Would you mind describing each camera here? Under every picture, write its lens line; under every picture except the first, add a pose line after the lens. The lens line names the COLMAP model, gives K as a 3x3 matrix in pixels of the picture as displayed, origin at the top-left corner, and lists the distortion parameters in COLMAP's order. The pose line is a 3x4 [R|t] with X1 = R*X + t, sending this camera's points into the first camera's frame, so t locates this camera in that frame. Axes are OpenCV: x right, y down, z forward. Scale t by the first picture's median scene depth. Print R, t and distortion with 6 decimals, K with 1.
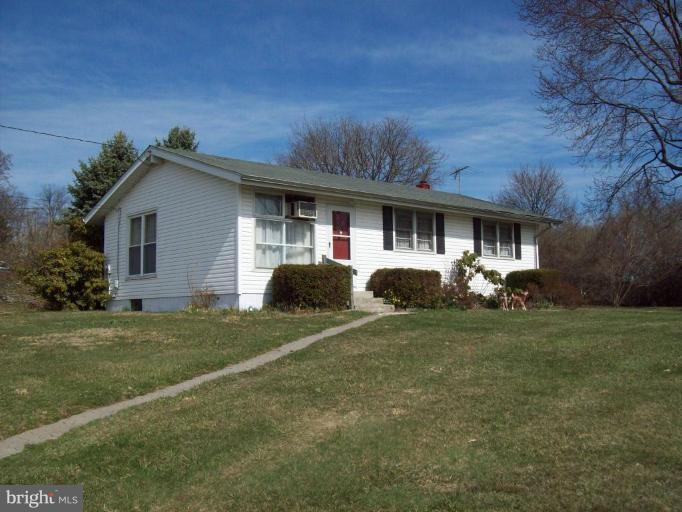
lens RADIAL K [[731.7, 0, 341.1], [0, 731.7, 258.6], [0, 0, 1]] dist [-0.142027, 0.000000]
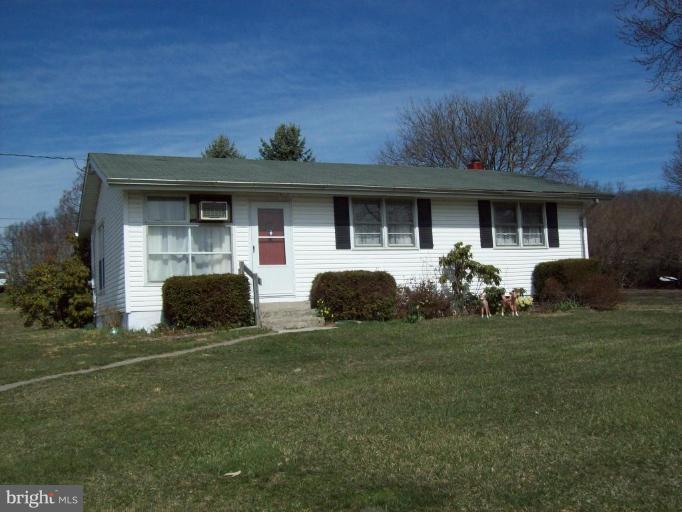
lens RADIAL K [[731.7, 0, 340.6], [0, 731.7, 251.6], [0, 0, 1]] dist [-0.142027, 0.000000]
pose [[0.951244, -0.057745, -0.302984, 0.316336], [0.058930, 0.998248, -0.005240, -0.004797], [0.302756, -0.012870, 0.952981, 0.204764]]
